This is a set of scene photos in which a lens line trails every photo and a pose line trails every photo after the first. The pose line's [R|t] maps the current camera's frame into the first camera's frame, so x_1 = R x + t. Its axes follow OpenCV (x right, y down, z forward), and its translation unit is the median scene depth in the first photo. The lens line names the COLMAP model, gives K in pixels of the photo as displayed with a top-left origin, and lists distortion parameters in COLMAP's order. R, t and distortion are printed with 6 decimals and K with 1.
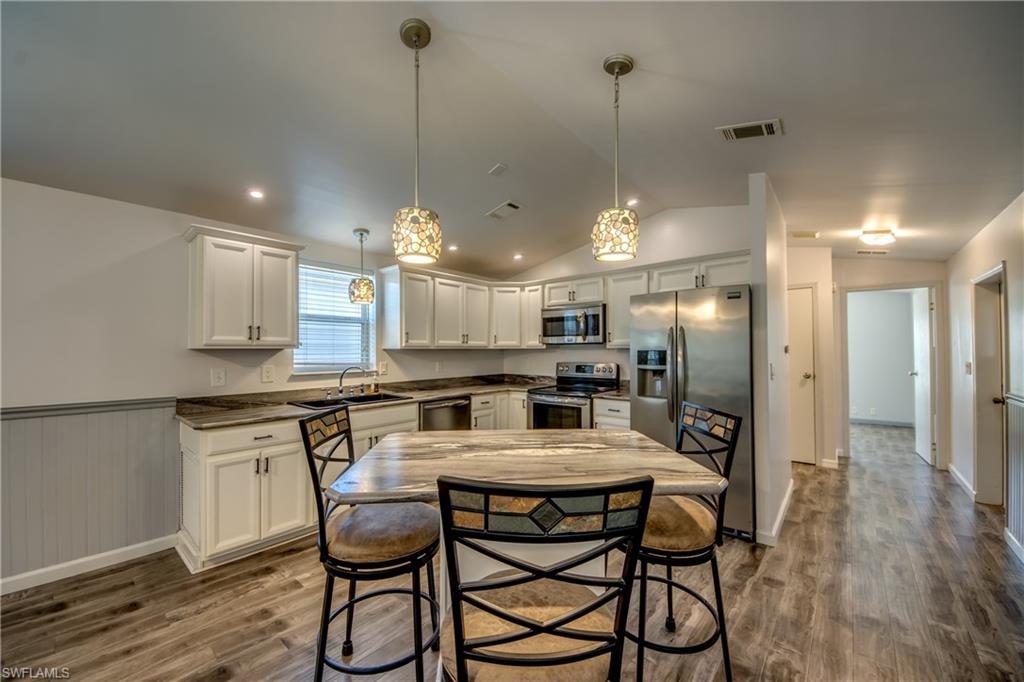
lens RADIAL K [[383.5, 0, 510.8], [0, 383.5, 346.5], [0, 0, 1]] dist [0.008541, -0.000163]
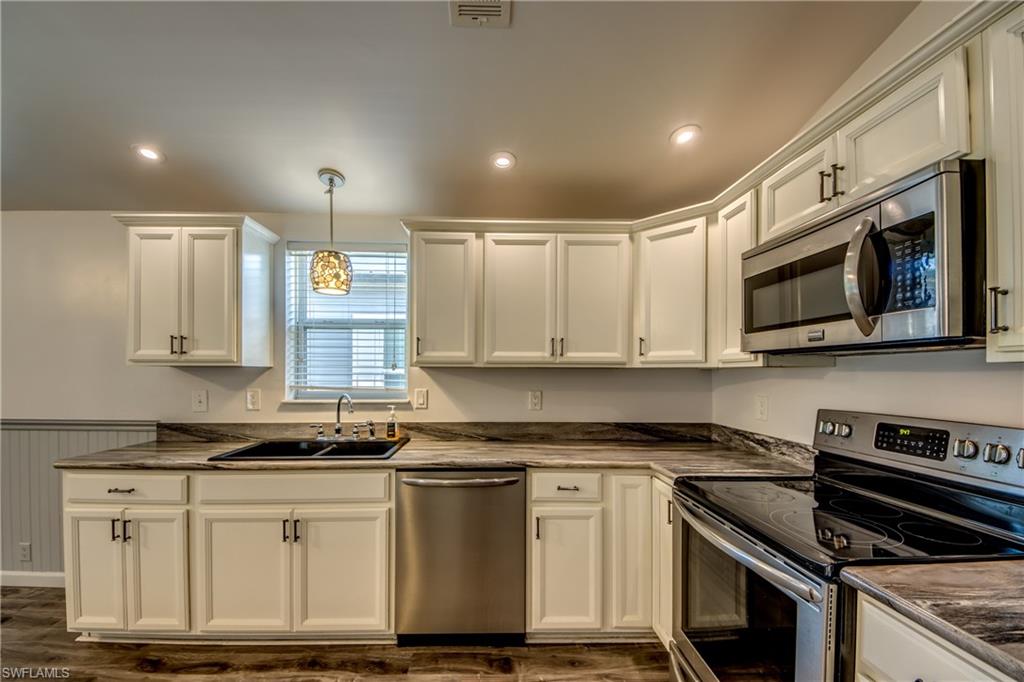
lens RADIAL K [[403.8, 0, 499.2], [0, 403.8, 371.6], [0, 0, 1]] dist [0.027904, -0.025053]
pose [[0.667782, 0.007278, -0.744321, 0.235414], [0.000663, 0.999946, 0.010372, 0.006215], [0.744356, -0.007420, 0.667742, 0.650680]]
